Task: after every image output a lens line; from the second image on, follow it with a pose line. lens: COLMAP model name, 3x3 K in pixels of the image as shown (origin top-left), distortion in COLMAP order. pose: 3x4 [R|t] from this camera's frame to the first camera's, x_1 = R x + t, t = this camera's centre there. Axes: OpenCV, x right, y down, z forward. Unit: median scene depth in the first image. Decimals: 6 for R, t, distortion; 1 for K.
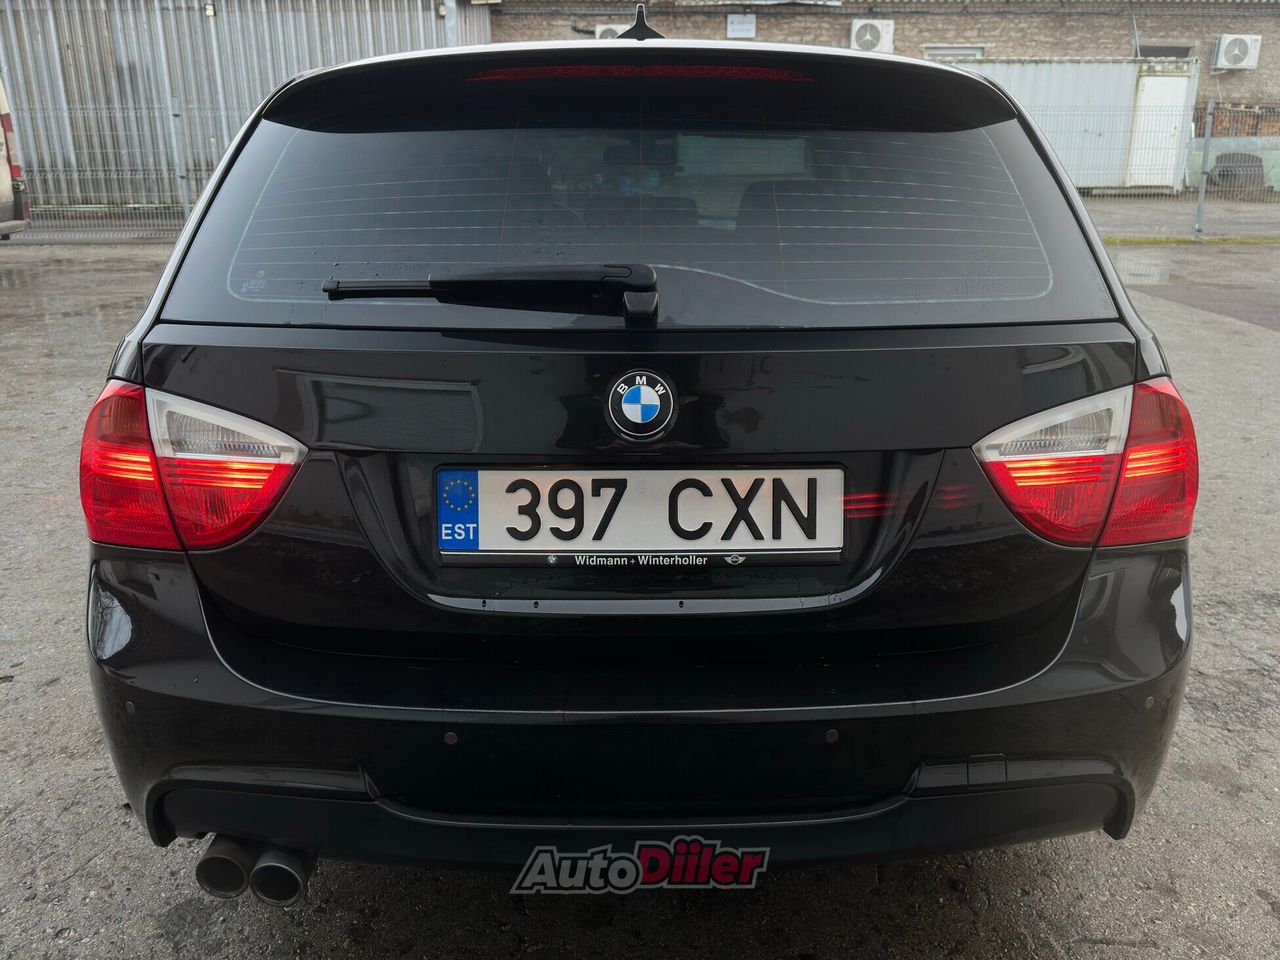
lens RADIAL K [[1025.4, 0, 640.0], [0, 1025.4, 480.0], [0, 0, 1]] dist [-0.018757, -0.001490]
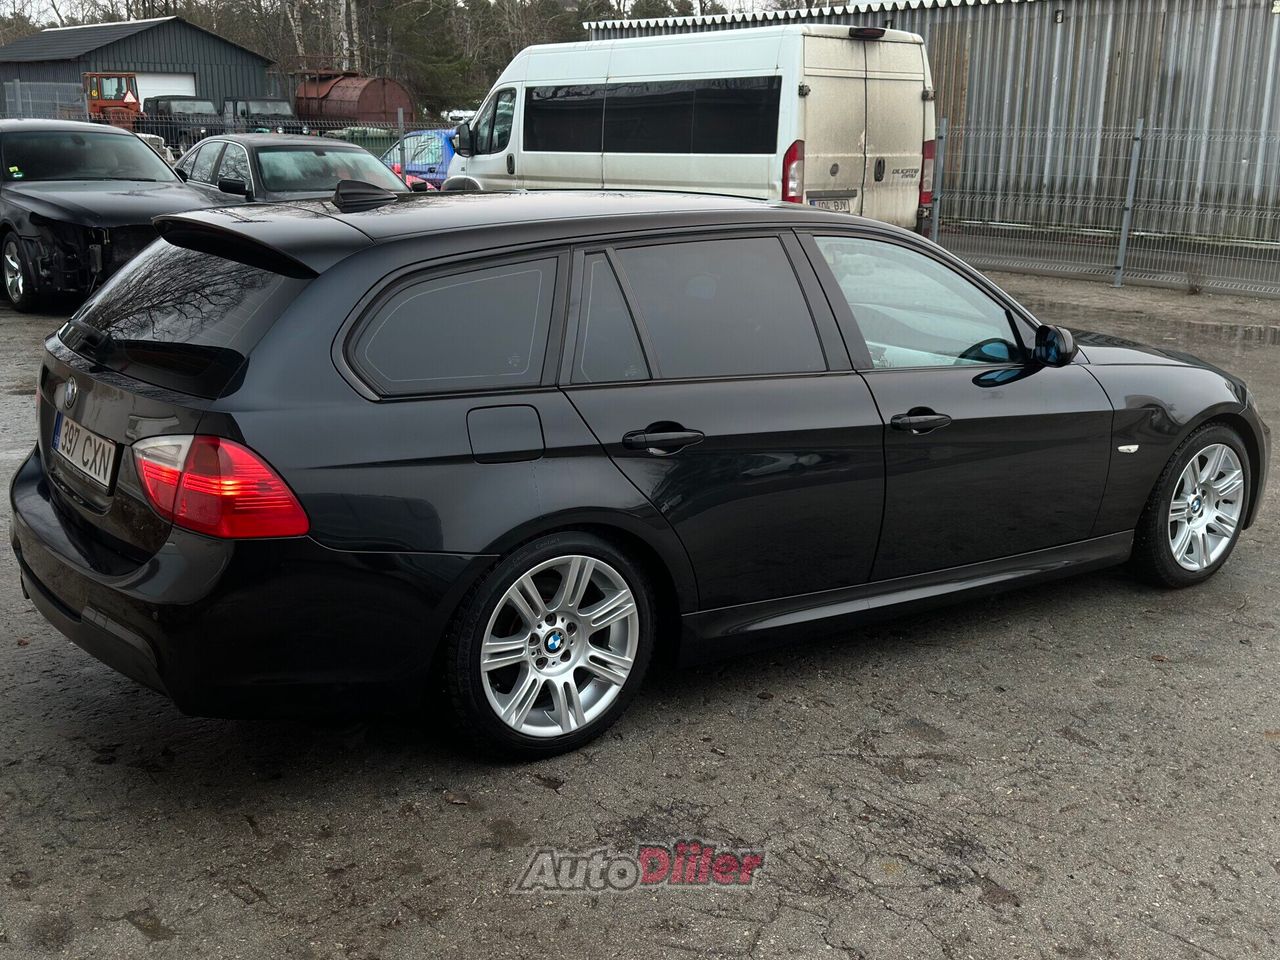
lens RADIAL K [[1350.2, 0, 640.0], [0, 1350.2, 480.0], [0, 0, 1]] dist [0.145626, -0.278791]
pose [[0.600086, 0.205199, -0.773169, 0.186196], [-0.267111, 0.962463, 0.048123, -0.022381], [0.754022, 0.177644, 0.632372, 0.006917]]
